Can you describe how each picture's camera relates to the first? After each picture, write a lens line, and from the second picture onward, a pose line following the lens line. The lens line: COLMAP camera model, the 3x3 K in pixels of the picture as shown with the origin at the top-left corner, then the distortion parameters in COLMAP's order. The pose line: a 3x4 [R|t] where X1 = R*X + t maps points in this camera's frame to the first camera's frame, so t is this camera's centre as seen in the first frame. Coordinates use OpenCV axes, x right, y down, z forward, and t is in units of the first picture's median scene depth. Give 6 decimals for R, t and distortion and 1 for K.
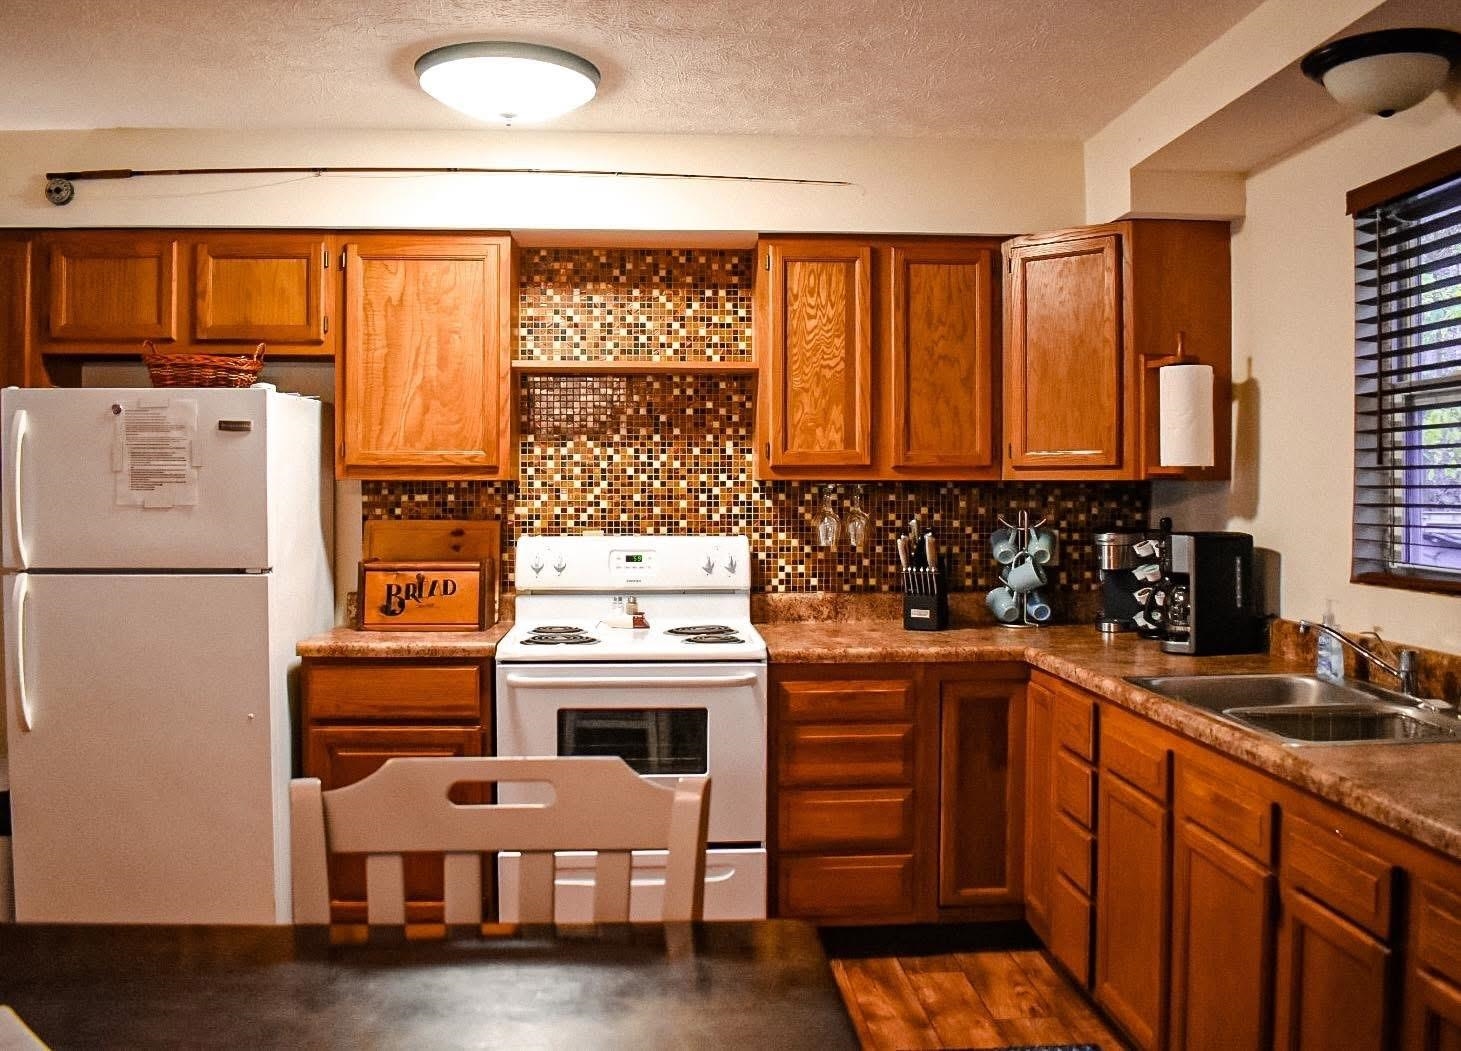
lens RADIAL K [[1261.1, 0, 730.5], [0, 1261.1, 525.5], [0, 0, 1]] dist [-0.088292, -0.000131]
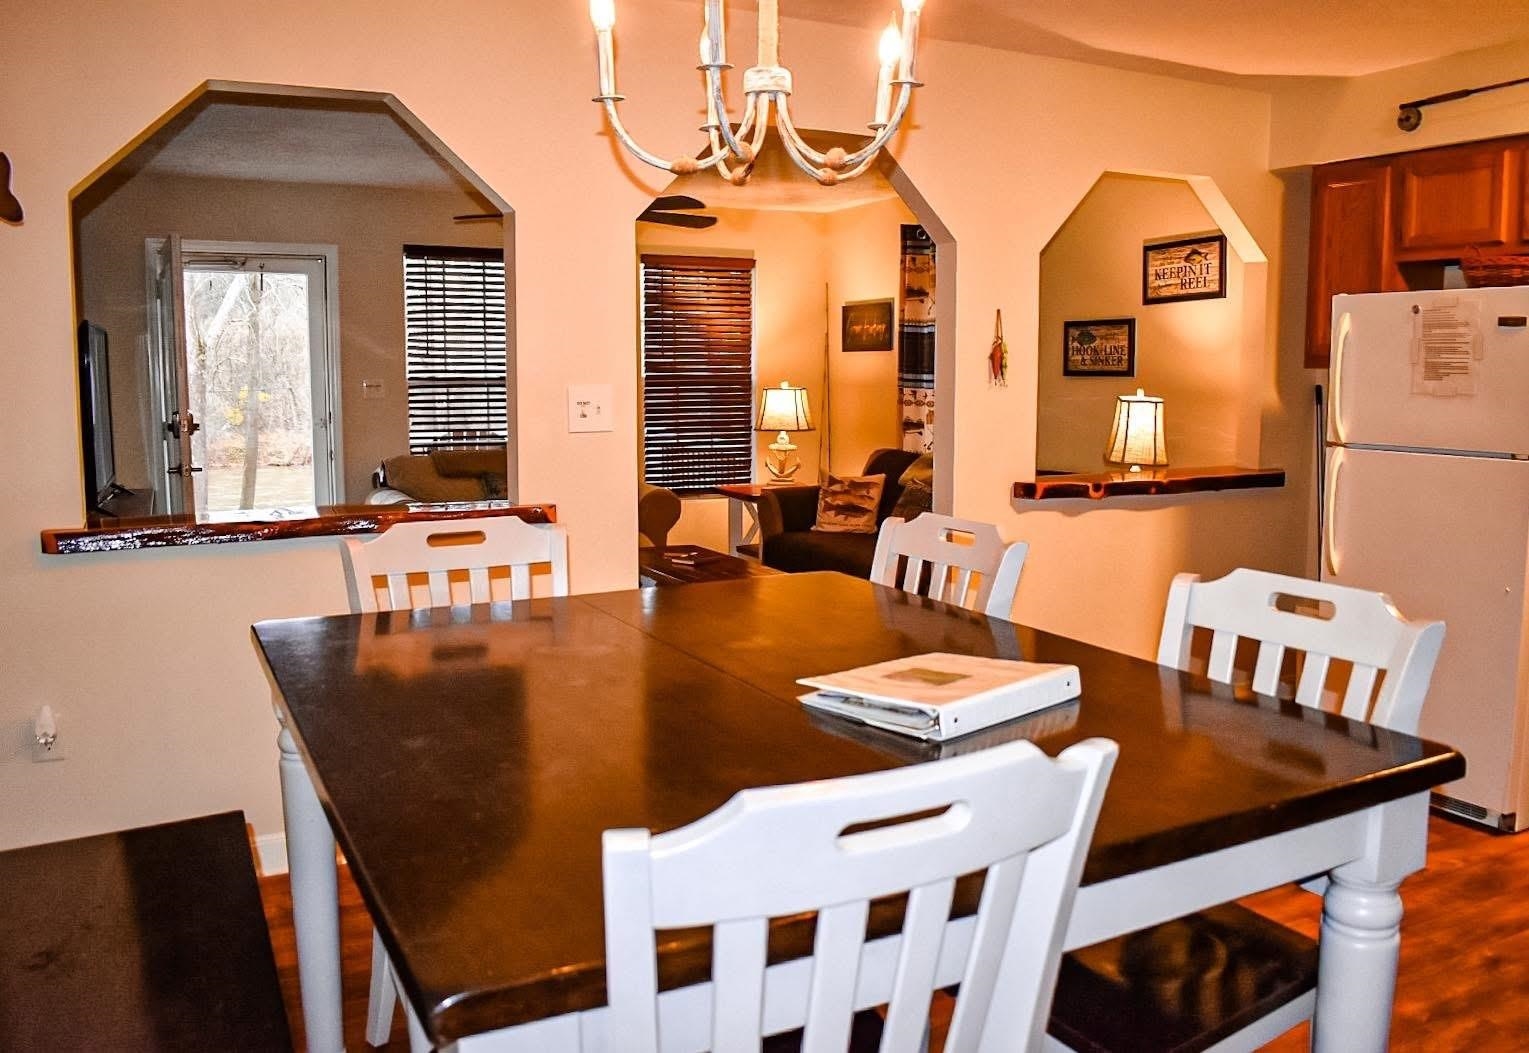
lens RADIAL K [[1224.7, 0, 764.5], [0, 1224.7, 526.5], [0, 0, 1]] dist [-0.000906, -0.125451]
pose [[0.399949, 0.112208, -0.909643, 0.247722], [-0.027775, 0.993506, 0.110341, -0.000009], [0.916116, -0.018866, 0.400469, -0.015745]]
